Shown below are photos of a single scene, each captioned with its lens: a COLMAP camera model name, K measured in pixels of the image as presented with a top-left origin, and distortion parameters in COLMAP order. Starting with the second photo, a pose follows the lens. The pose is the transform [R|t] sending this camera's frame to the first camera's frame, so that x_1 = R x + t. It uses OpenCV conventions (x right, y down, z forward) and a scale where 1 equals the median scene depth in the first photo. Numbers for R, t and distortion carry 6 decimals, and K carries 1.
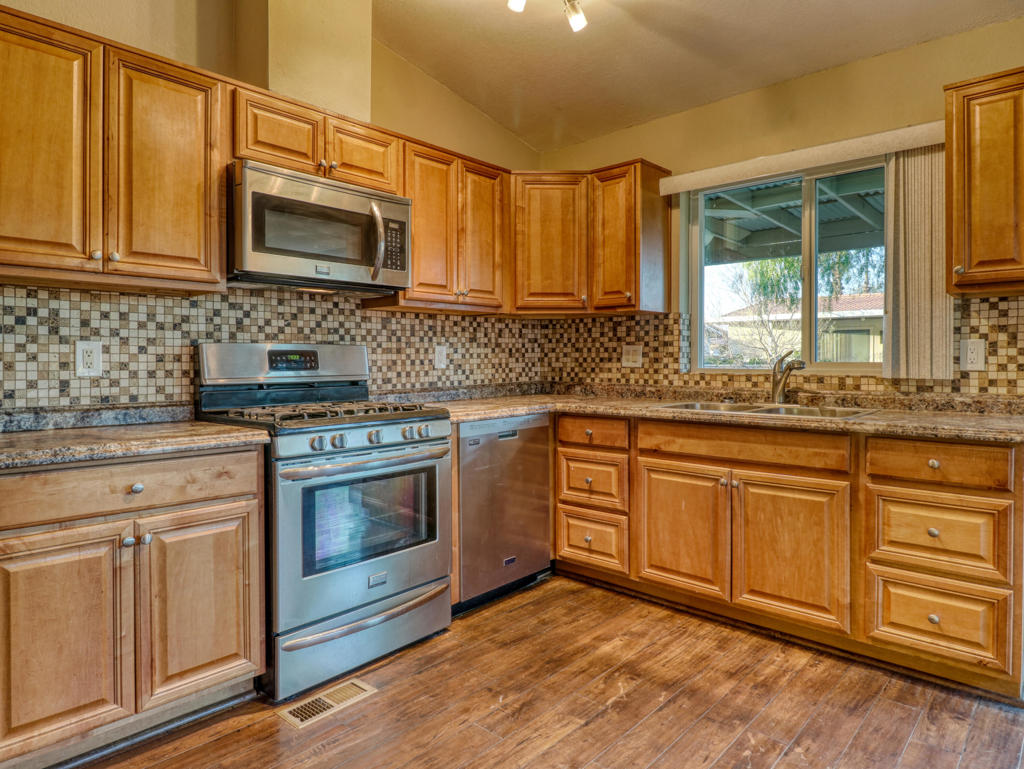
lens RADIAL K [[624.4, 0, 510.0], [0, 624.4, 365.8], [0, 0, 1]] dist [0.003630, -0.011498]
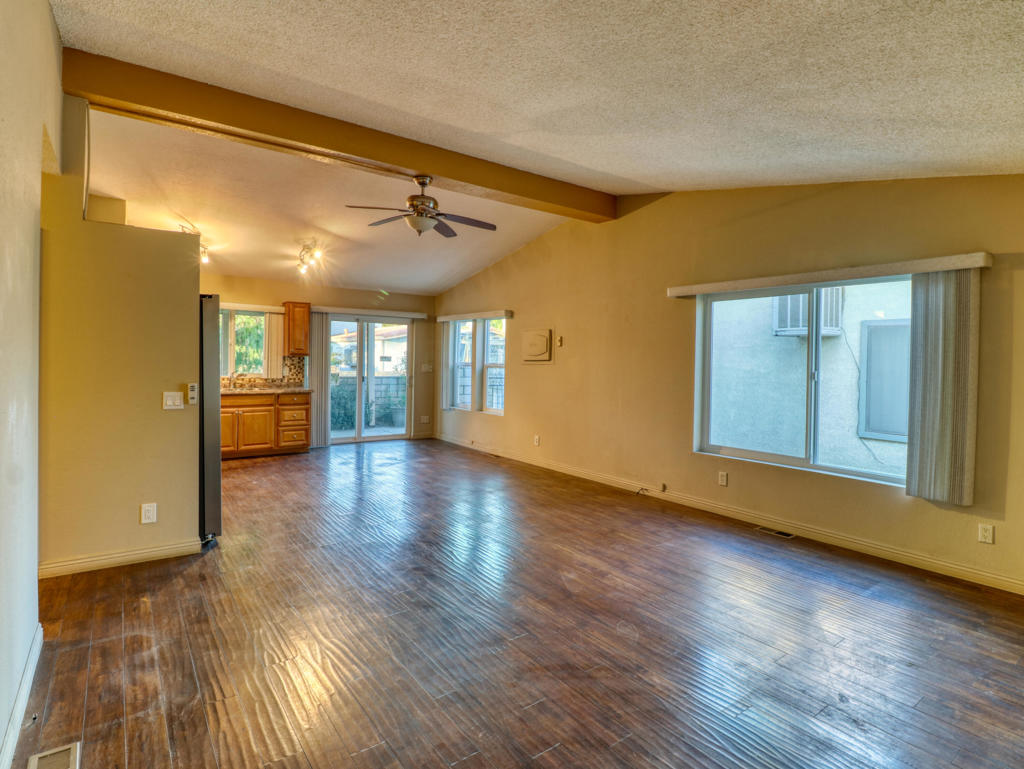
lens RADIAL K [[534.8, 0, 510.4], [0, 534.8, 367.8], [0, 0, 1]] dist [-0.001938, -0.001304]
pose [[0.192658, -0.008841, 0.981226, -1.952021], [-0.010750, 0.999880, 0.011120, -0.082623], [-0.981207, -0.012690, 0.192540, -0.837909]]
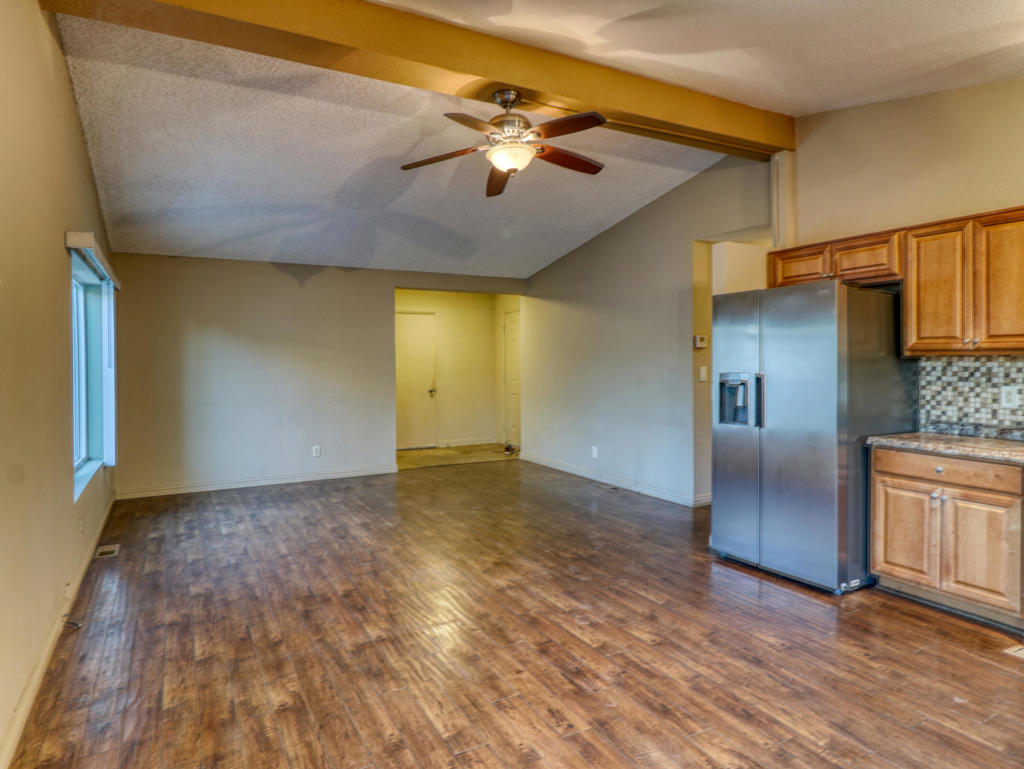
lens RADIAL K [[624.4, 0, 510.0], [0, 624.4, 365.8], [0, 0, 1]] dist [0.003630, -0.011498]
pose [[-0.322290, 0.013193, -0.946549, 1.046516], [-0.001086, 0.999897, 0.014306, -0.094320], [0.946640, 0.005639, -0.322243, 0.244679]]
